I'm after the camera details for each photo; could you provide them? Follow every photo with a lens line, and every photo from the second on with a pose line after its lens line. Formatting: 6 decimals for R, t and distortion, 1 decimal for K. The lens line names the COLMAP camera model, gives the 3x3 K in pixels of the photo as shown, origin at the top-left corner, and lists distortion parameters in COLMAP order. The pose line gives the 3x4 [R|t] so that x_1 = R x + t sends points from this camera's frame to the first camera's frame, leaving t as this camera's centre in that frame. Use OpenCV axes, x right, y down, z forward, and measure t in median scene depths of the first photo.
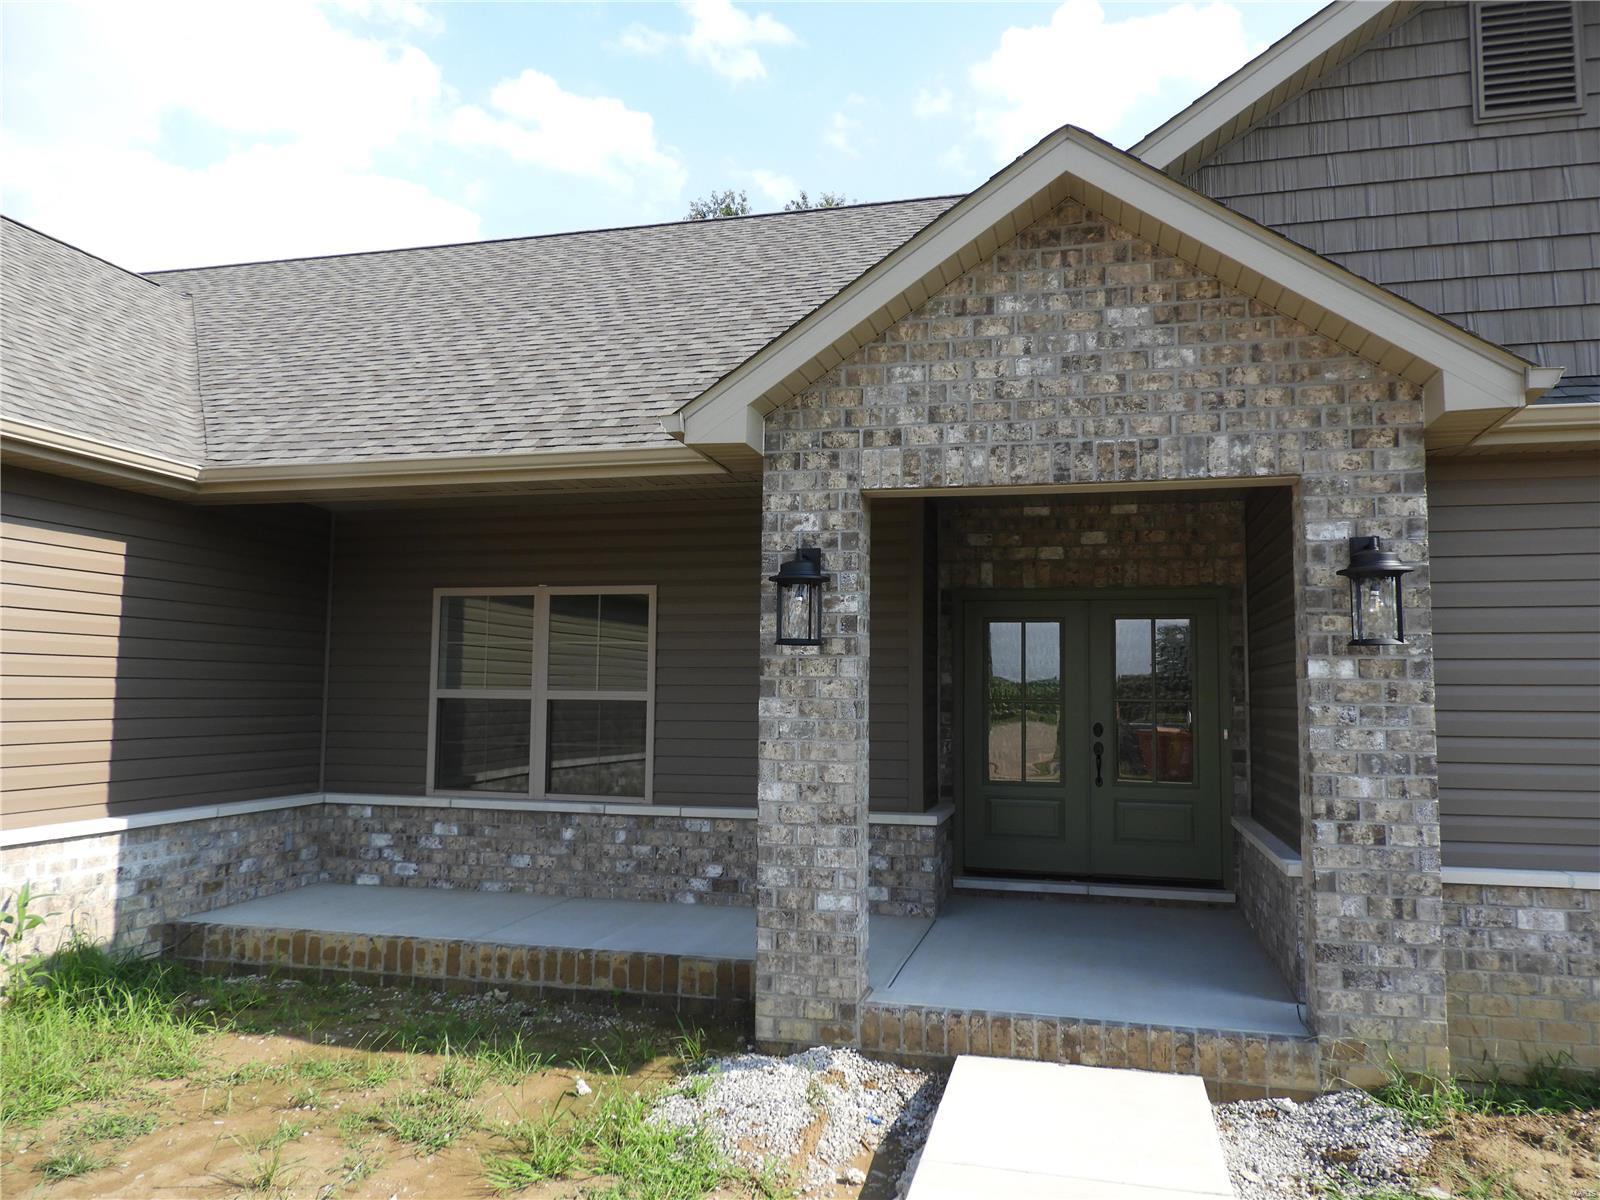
lens RADIAL K [[1165.4, 0, 802.4], [0, 1165.4, 603.4], [0, 0, 1]] dist [-0.003759, 0.003461]
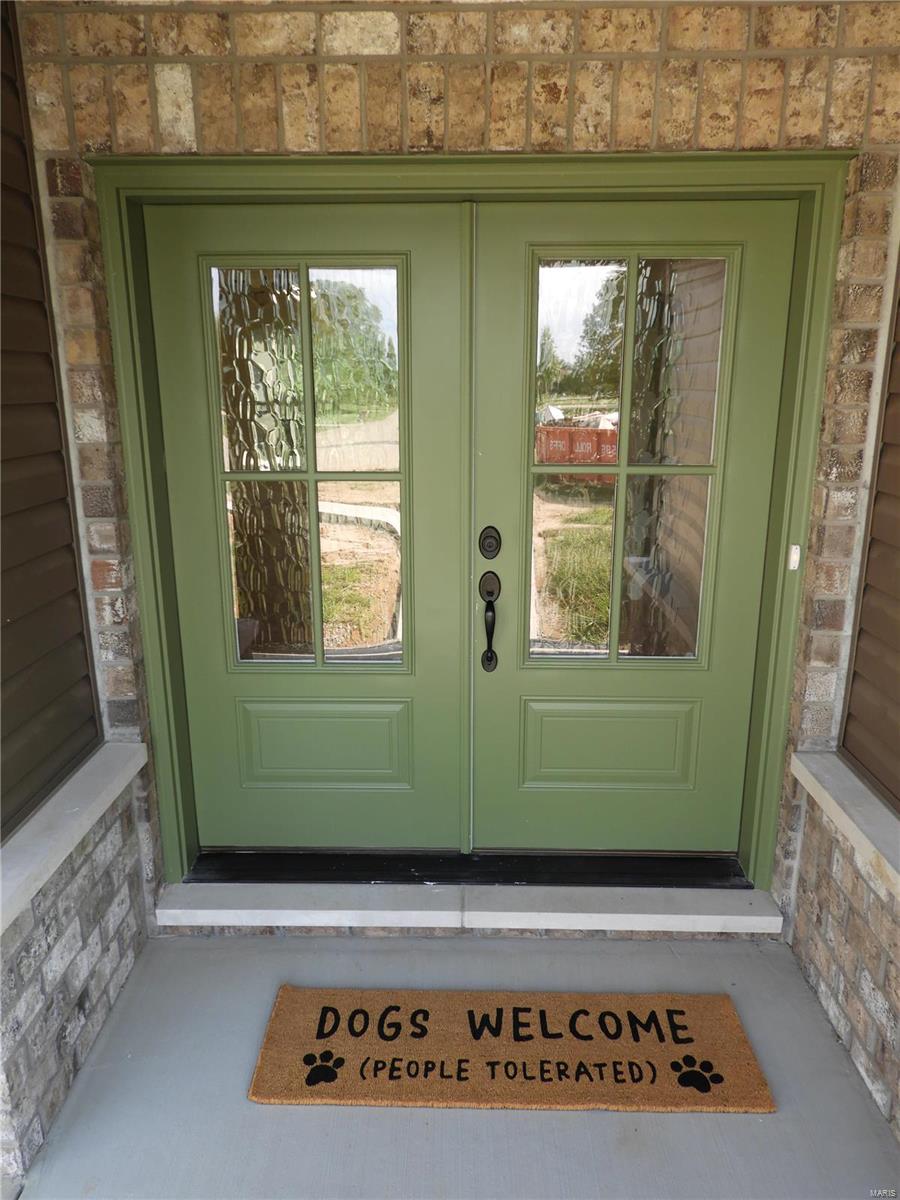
lens RADIAL K [[843.6, 0, 447.5], [0, 843.6, 612.4], [0, 0, 1]] dist [0.021978, -0.014261]
pose [[0.978056, -0.068773, 0.196664, 0.188006], [-0.002651, 0.939763, 0.341816, 0.029639], [-0.208325, -0.334836, 0.918959, 0.758950]]
